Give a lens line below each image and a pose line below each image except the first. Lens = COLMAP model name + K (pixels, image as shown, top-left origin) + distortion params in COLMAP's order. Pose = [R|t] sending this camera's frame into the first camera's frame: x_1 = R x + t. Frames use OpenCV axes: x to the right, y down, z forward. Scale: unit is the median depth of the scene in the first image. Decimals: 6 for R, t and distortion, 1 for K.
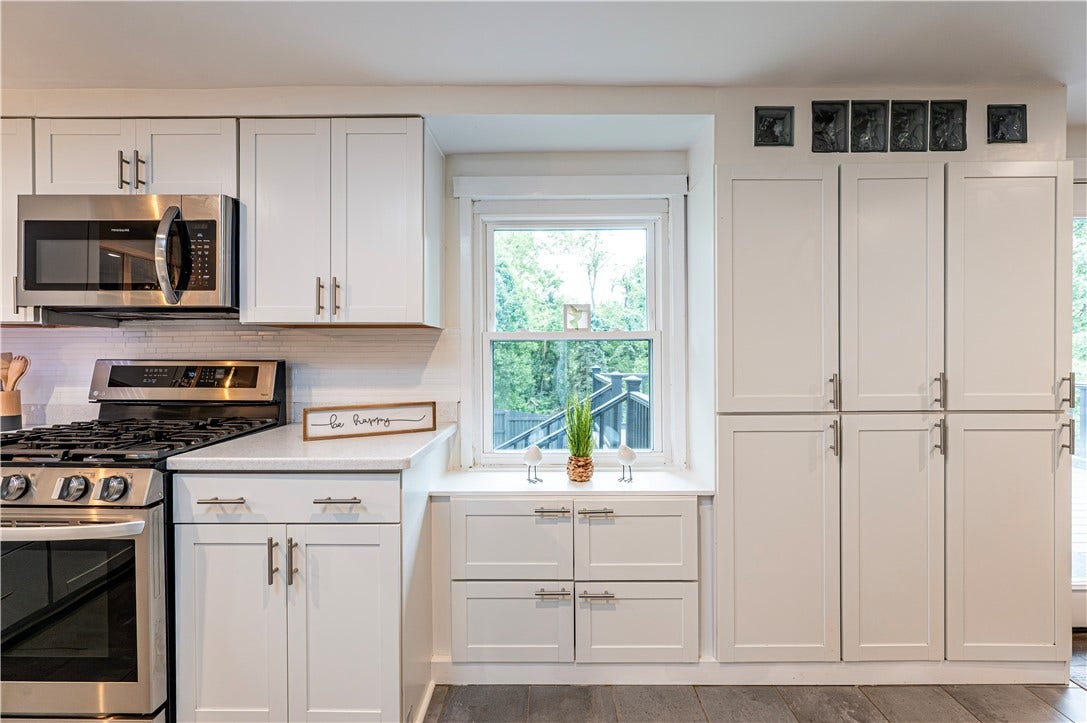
lens RADIAL K [[440.0, 0, 547.9], [0, 440.0, 354.9], [0, 0, 1]] dist [-0.000384, 0.000452]
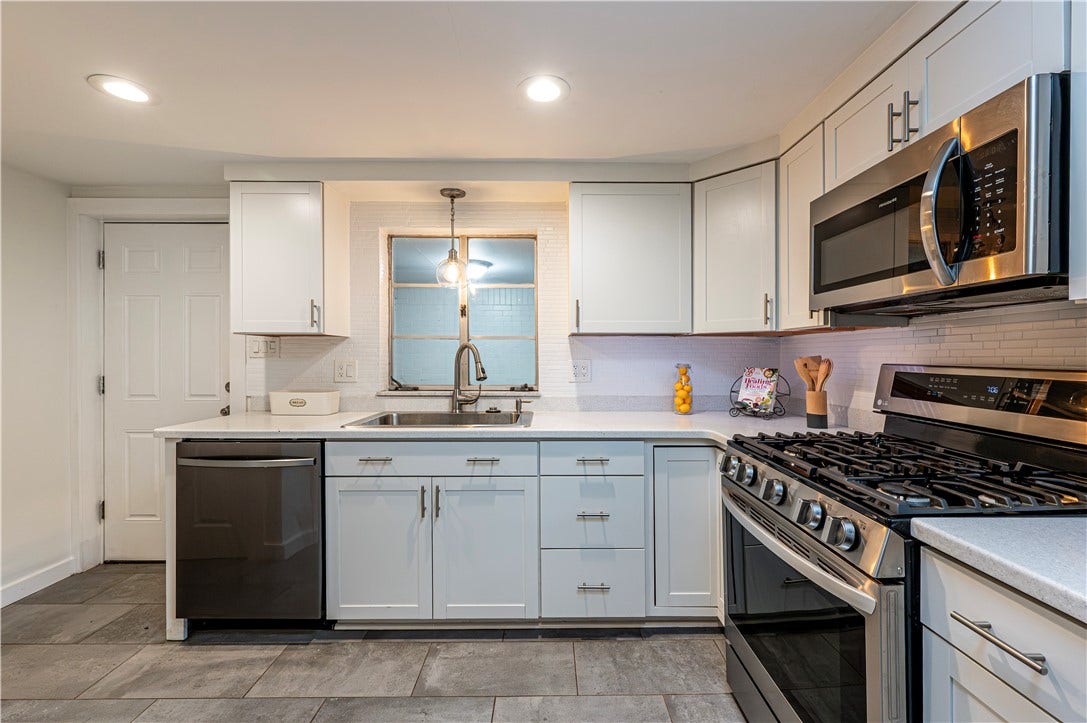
lens RADIAL K [[440.0, 0, 547.9], [0, 440.0, 354.9], [0, 0, 1]] dist [-0.000384, 0.000452]
pose [[0.012530, 0.002769, -0.999918, -0.178389], [-0.006737, 0.999974, 0.002685, -0.006008], [0.999899, 0.006703, 0.012548, 0.367642]]
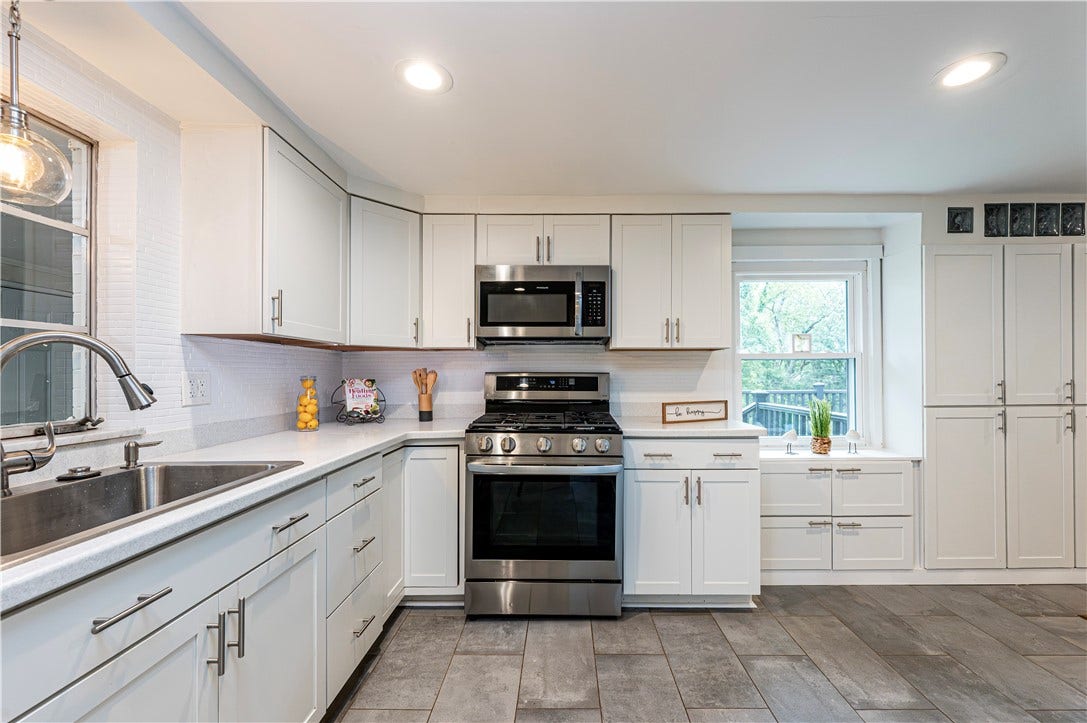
lens RADIAL K [[457.3, 0, 547.2], [0, 457.3, 372.8], [0, 0, 1]] dist [-0.000744, 0.000961]
pose [[0.999994, -0.000851, 0.003389, -0.937712], [0.000882, 0.999956, -0.009299, 0.029513], [-0.003381, 0.009302, 0.999951, -0.592421]]
